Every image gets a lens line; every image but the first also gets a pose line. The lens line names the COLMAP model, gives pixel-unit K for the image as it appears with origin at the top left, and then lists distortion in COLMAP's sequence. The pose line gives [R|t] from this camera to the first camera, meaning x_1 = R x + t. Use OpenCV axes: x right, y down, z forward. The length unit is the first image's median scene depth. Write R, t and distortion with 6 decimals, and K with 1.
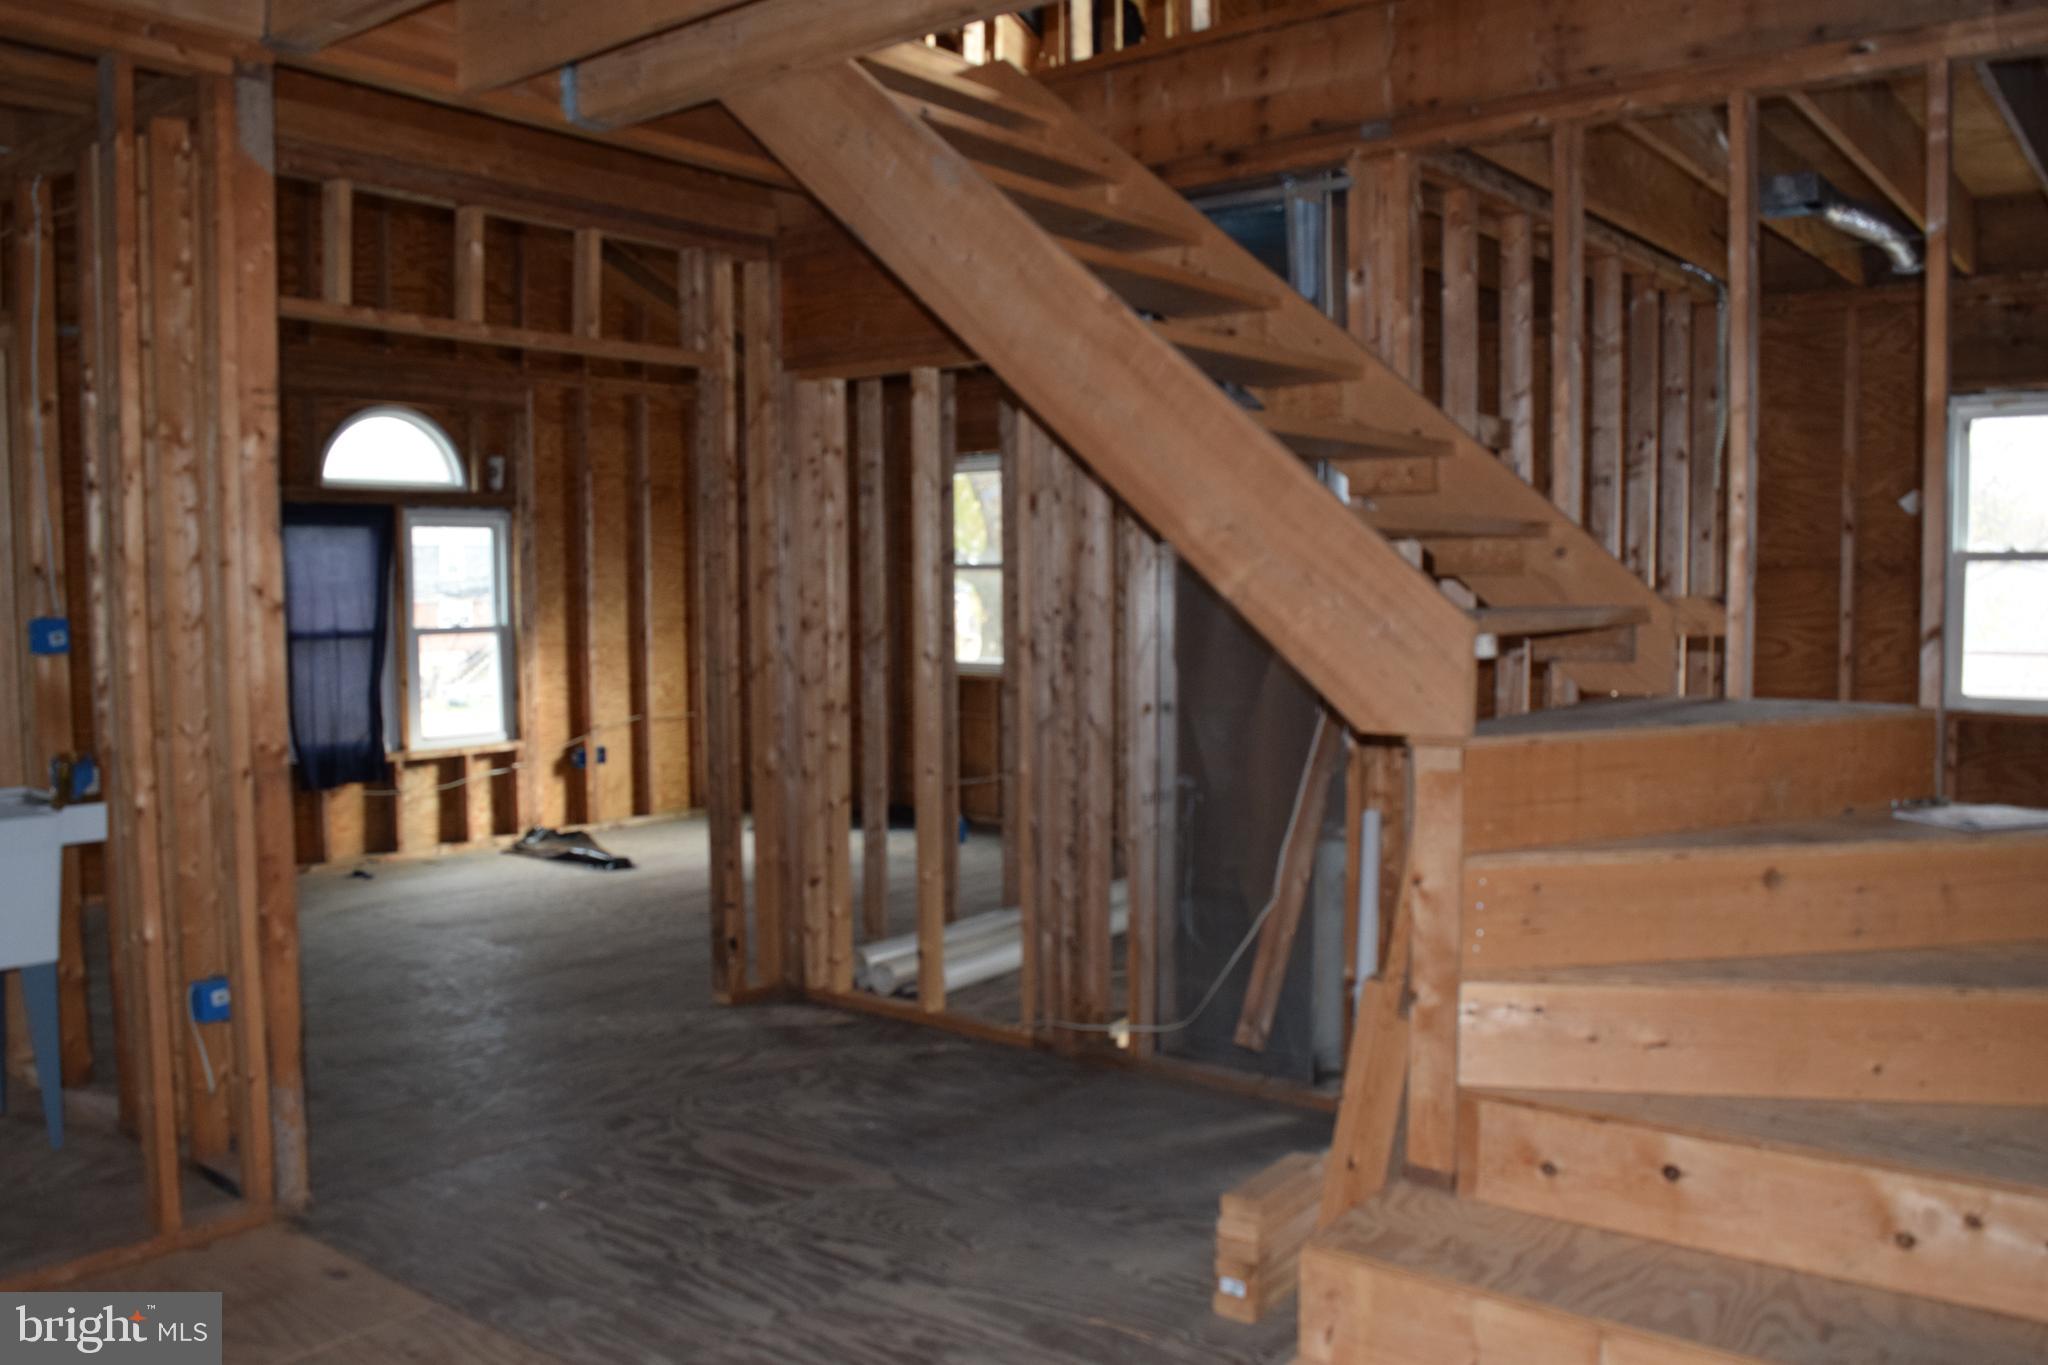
lens RADIAL K [[1639.1, 0, 1015.0], [0, 1639.1, 691.5], [0, 0, 1]] dist [-0.090226, 0.017425]
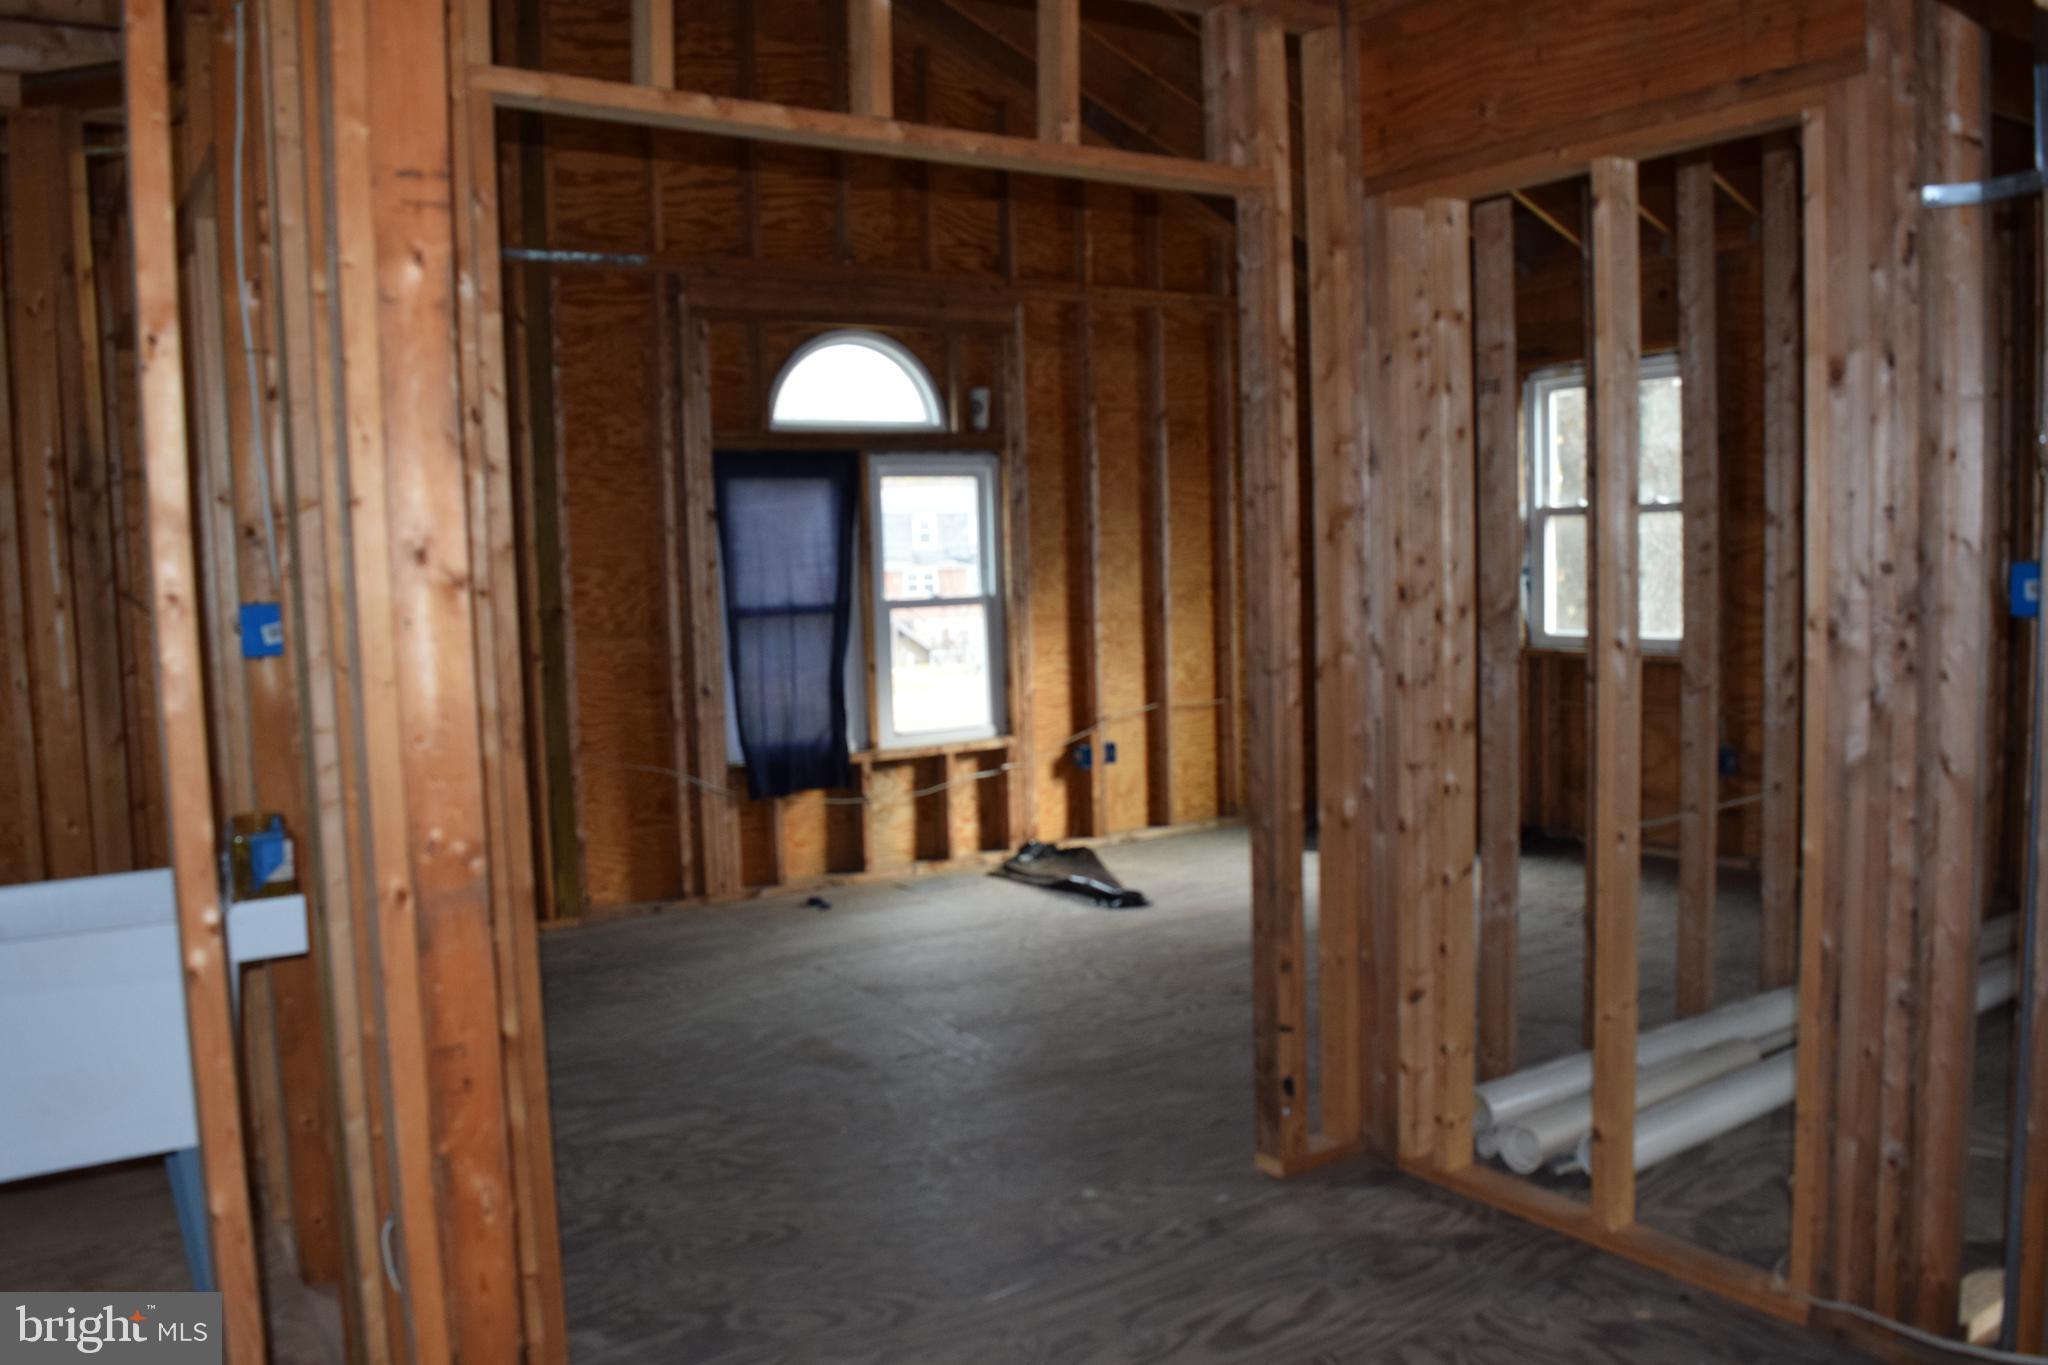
lens RADIAL K [[1639.1, 0, 1015.0], [0, 1639.1, 691.5], [0, 0, 1]] dist [-0.090226, 0.017425]
pose [[0.950326, 0.004214, -0.311228, -0.060269], [0.003128, 0.999729, 0.023088, -0.014700], [0.311241, -0.022915, 0.950055, 0.283478]]
